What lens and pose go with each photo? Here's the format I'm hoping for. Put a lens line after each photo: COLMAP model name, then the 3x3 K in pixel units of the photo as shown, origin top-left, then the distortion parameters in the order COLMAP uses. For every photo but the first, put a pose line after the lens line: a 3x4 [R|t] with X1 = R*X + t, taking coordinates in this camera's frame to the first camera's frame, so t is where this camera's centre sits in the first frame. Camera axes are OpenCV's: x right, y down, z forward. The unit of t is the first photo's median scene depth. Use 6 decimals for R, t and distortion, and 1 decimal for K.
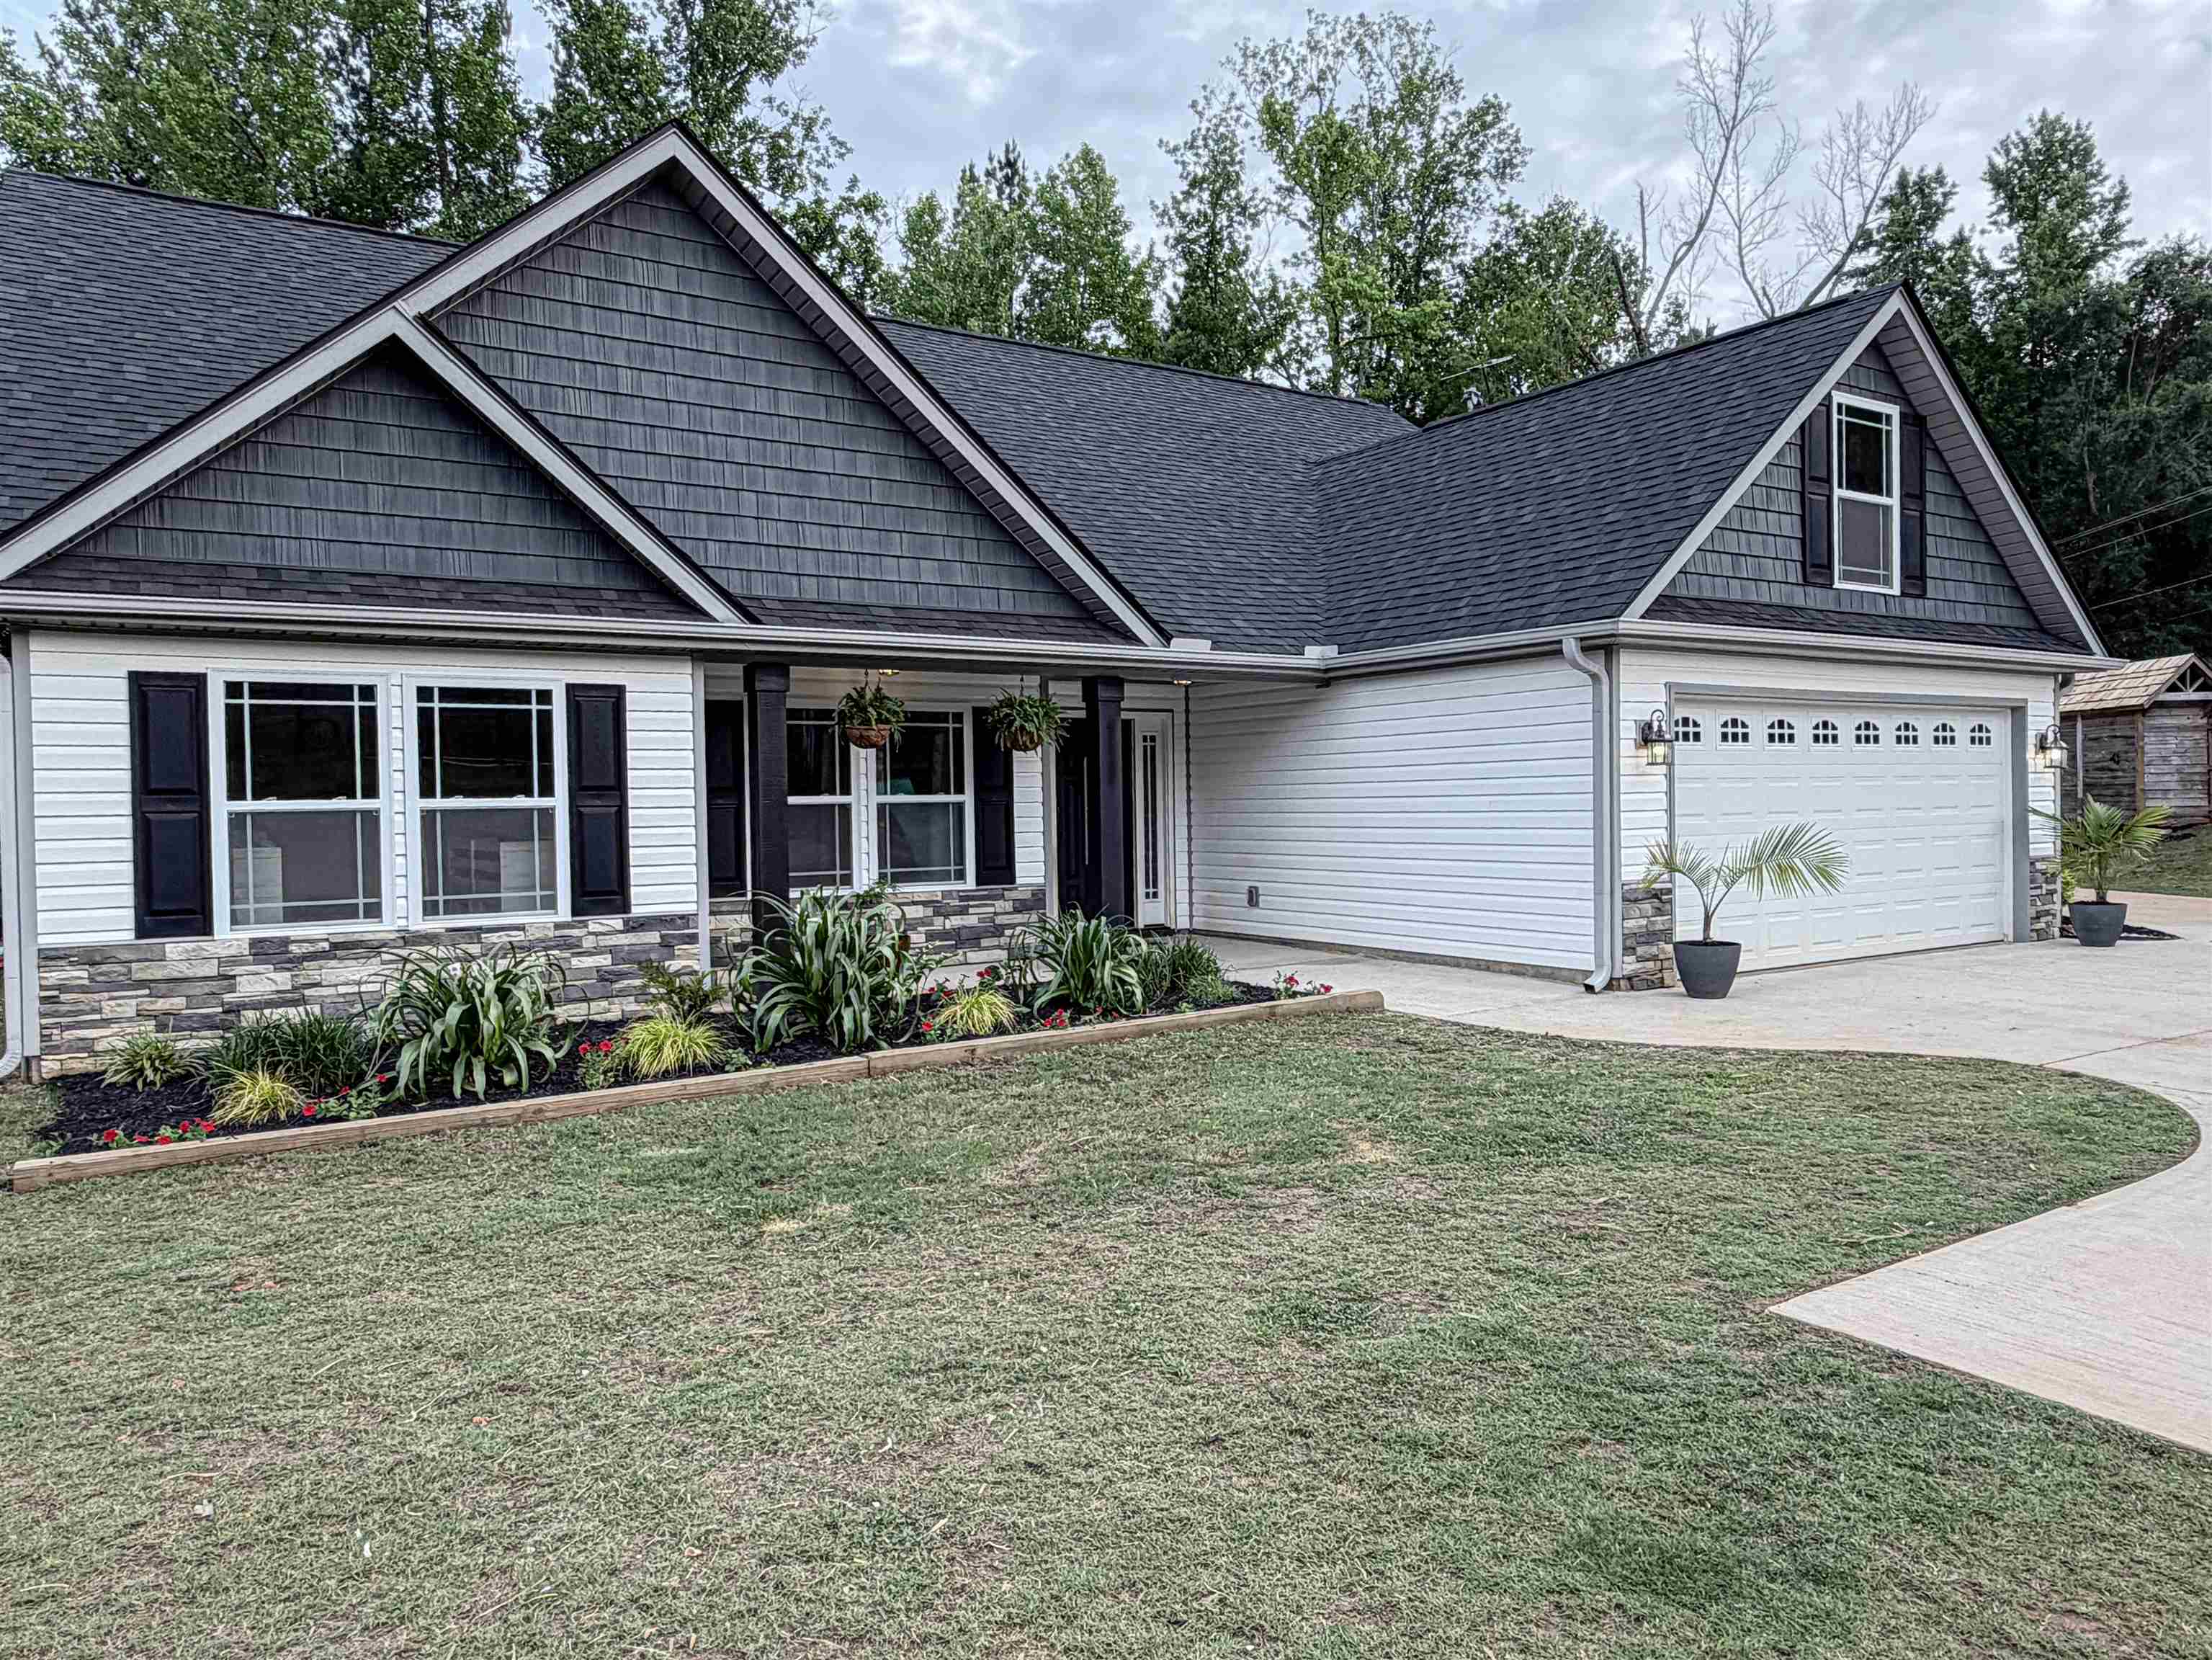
lens RADIAL K [[1469.3, 0, 1119.5], [0, 1469.3, 833.4], [0, 0, 1]] dist [0.003241, 0.001170]
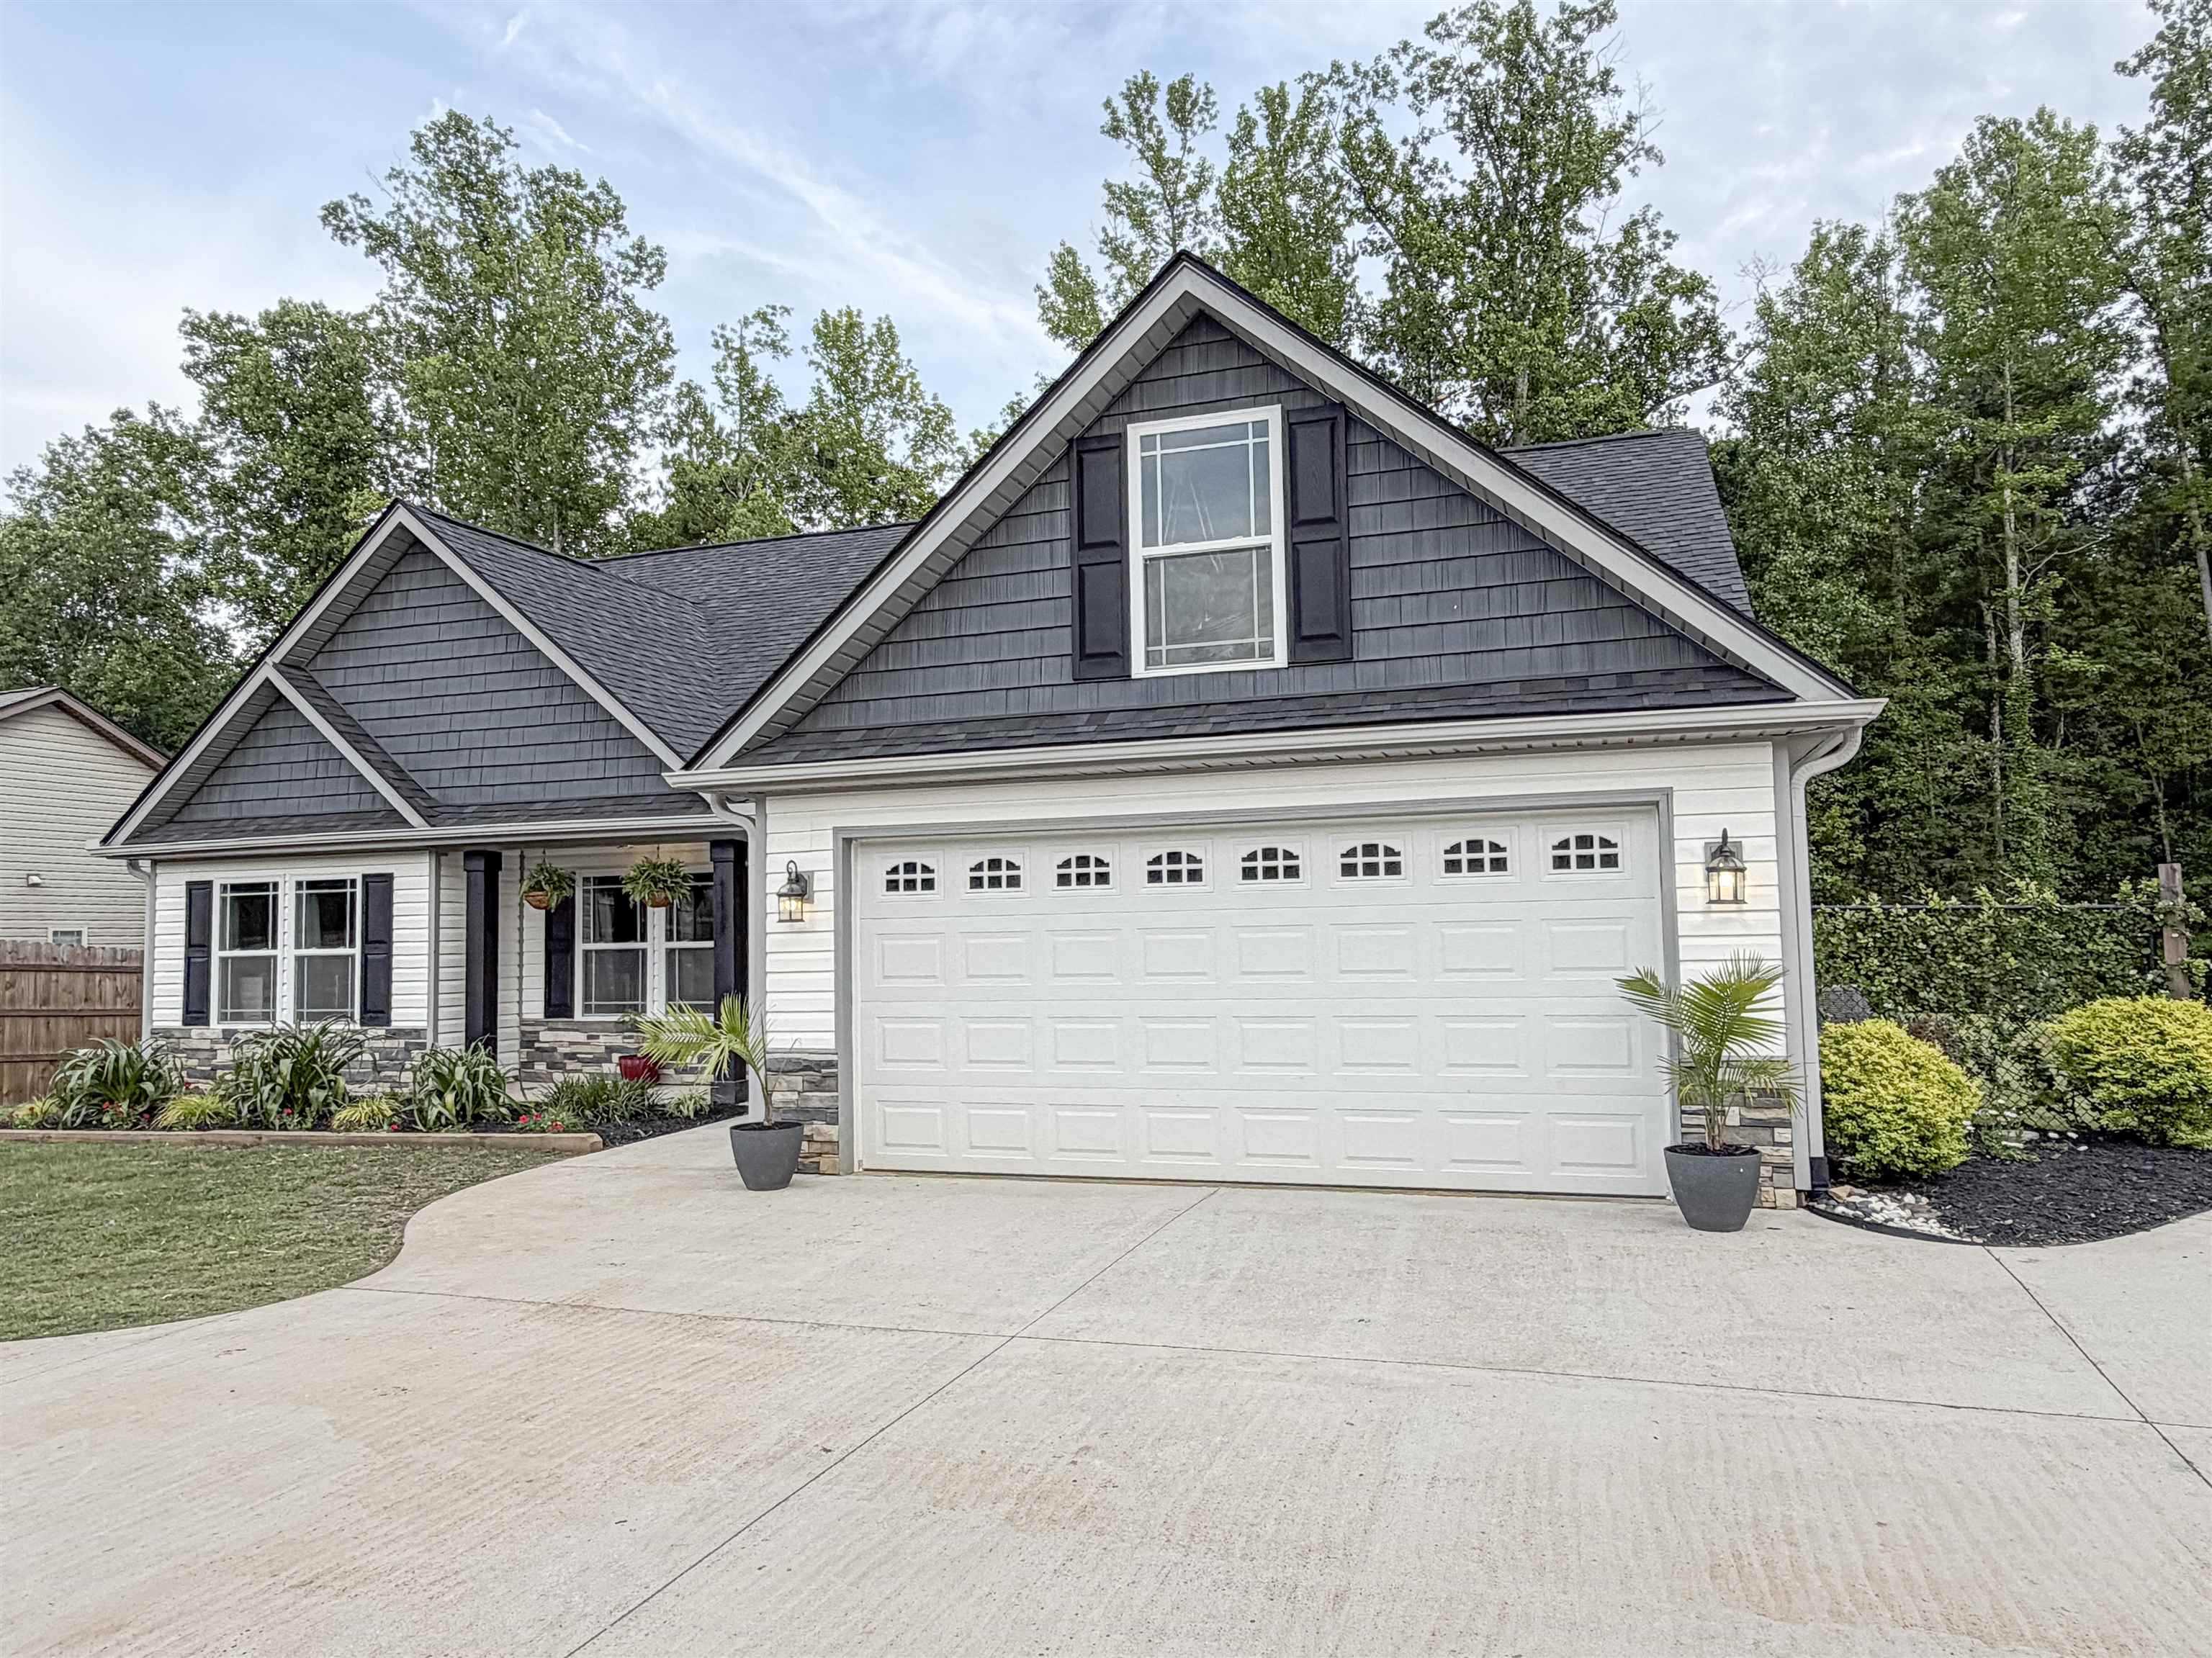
lens RADIAL K [[1469.0, 0, 1119.5], [0, 1469.0, 832.4], [0, 0, 1]] dist [0.003241, 0.001170]
pose [[0.626616, -0.051867, -0.777600, 1.306047], [-0.009508, 0.997200, -0.074176, -0.038235], [0.779270, 0.053873, 0.624368, 0.643909]]
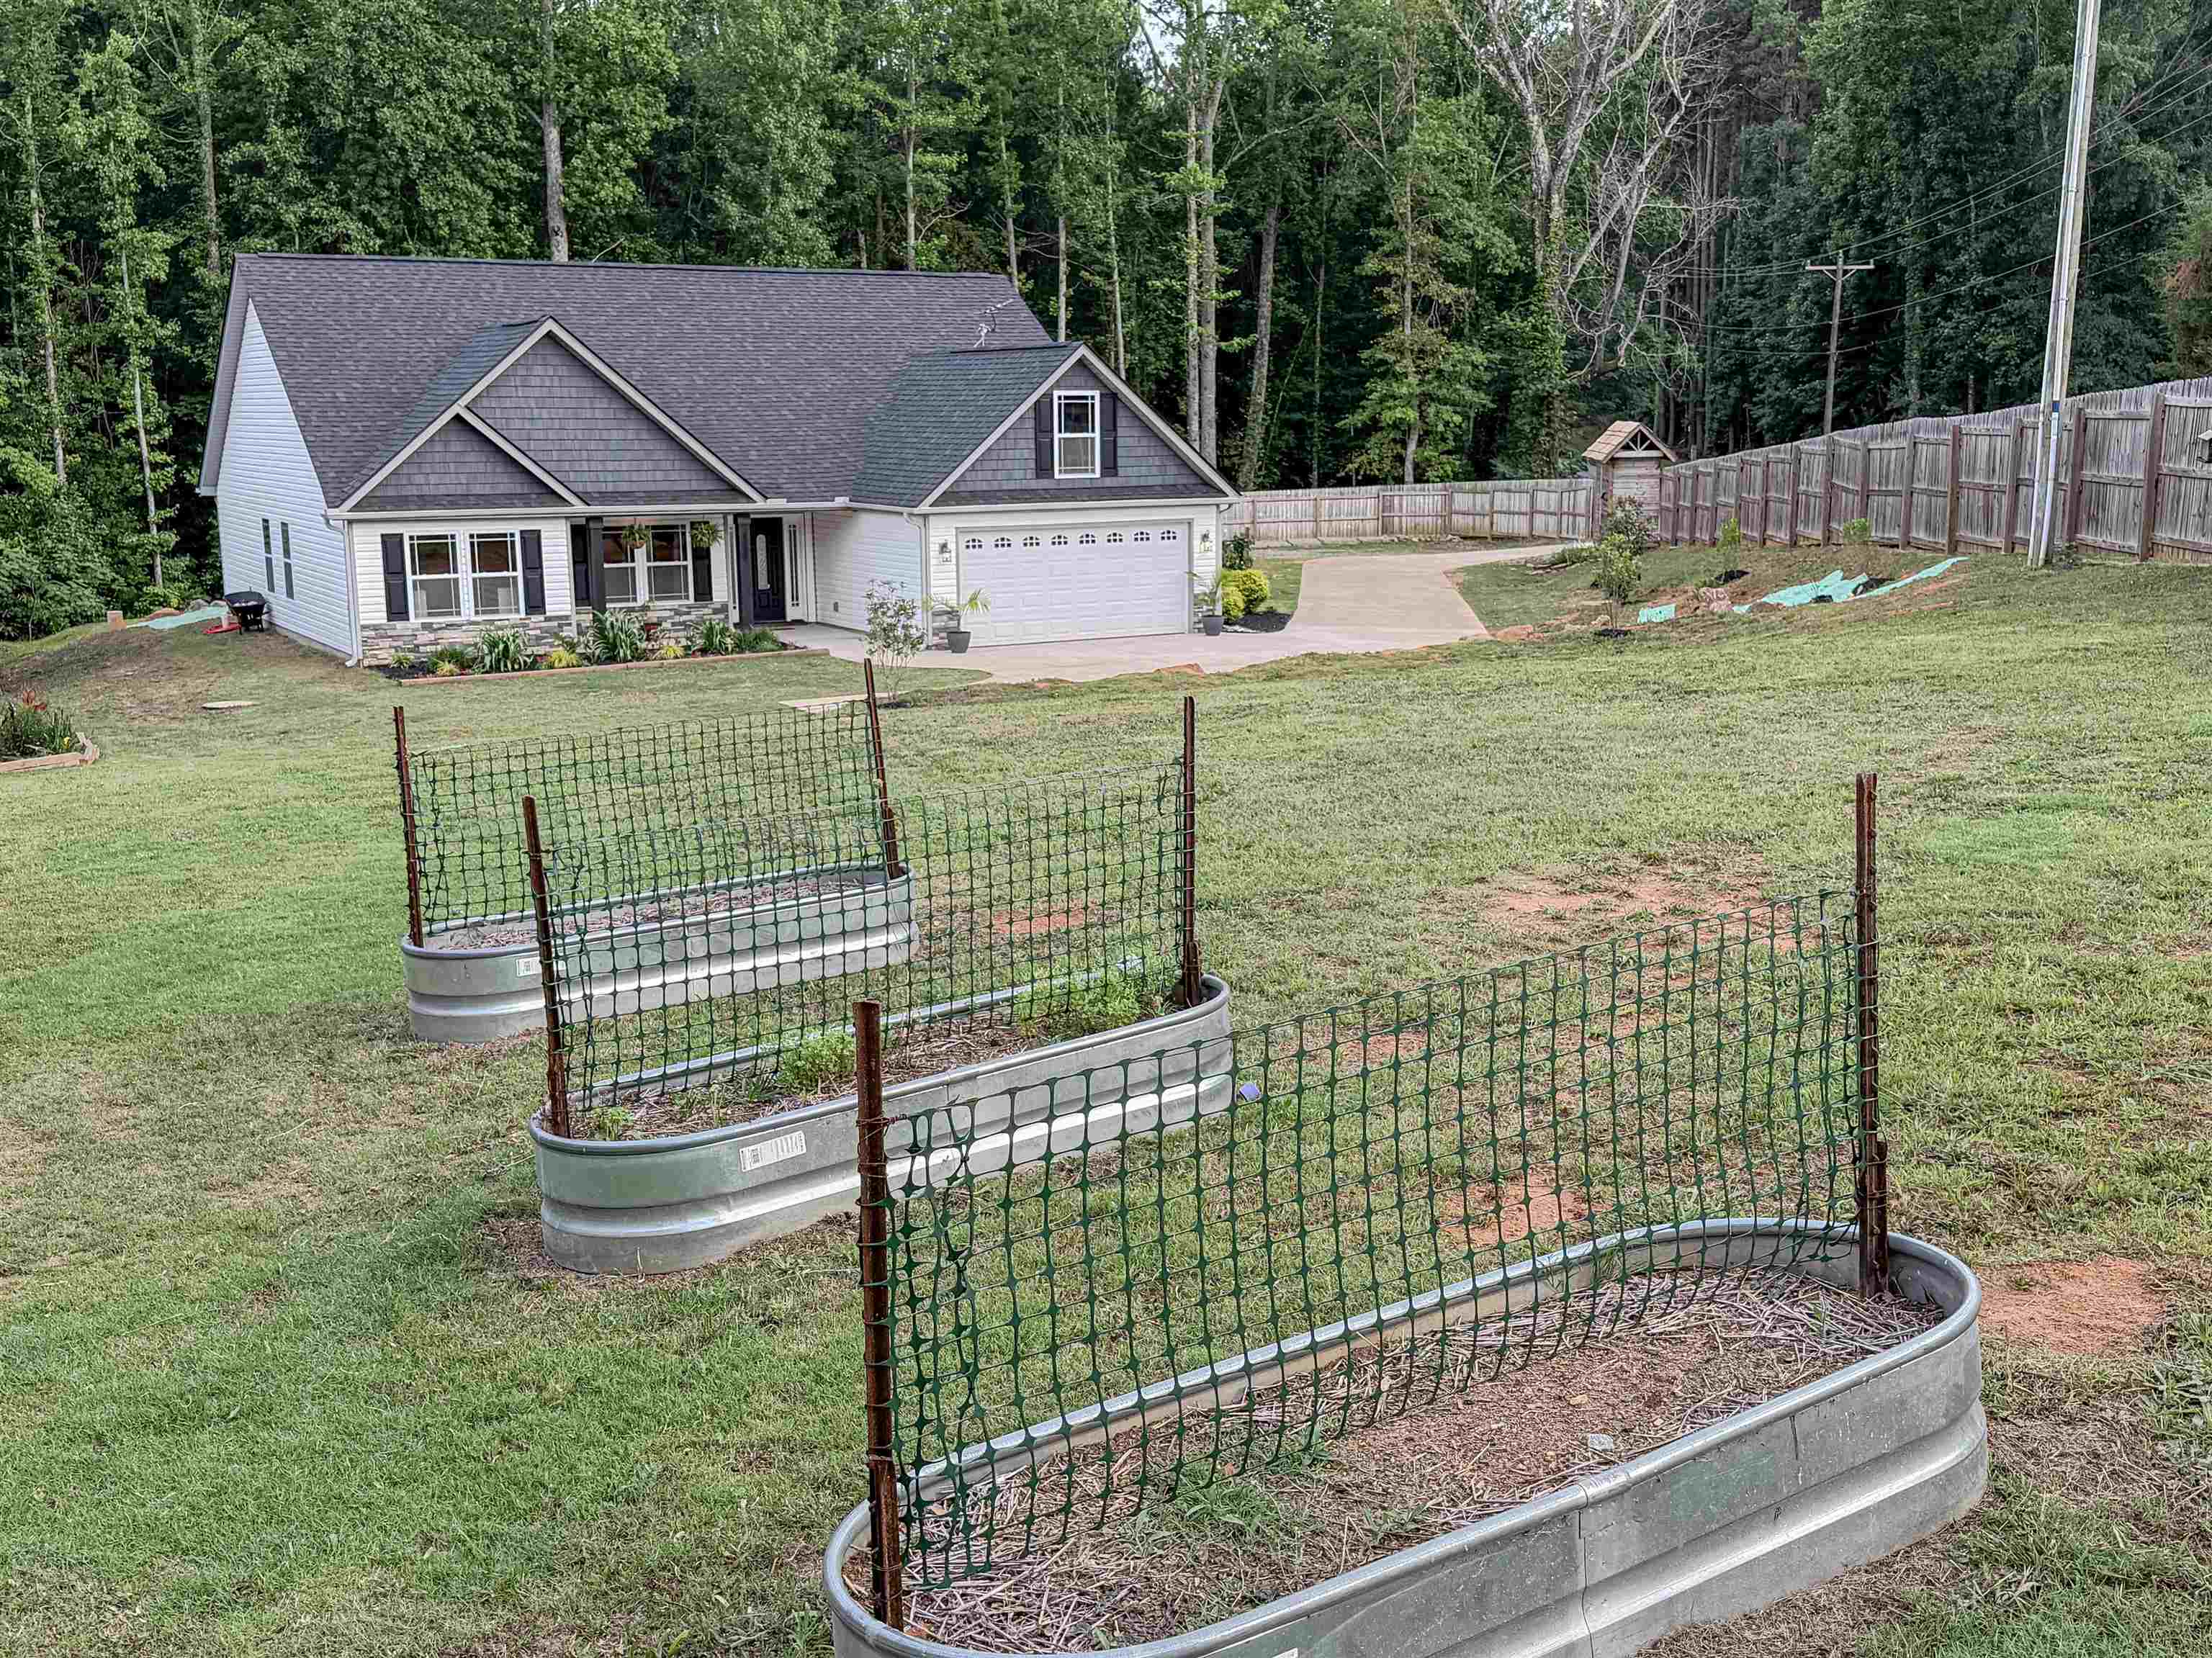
lens RADIAL K [[2220.9, 0, 1093.3], [0, 2220.9, 831.8], [0, 0, 1]] dist [0.142390, -0.004386]
pose [[0.998533, 0.015895, -0.051759, 0.900373], [-0.006985, 0.985770, 0.167955, -0.254212], [0.053692, -0.167347, 0.984435, -3.104118]]
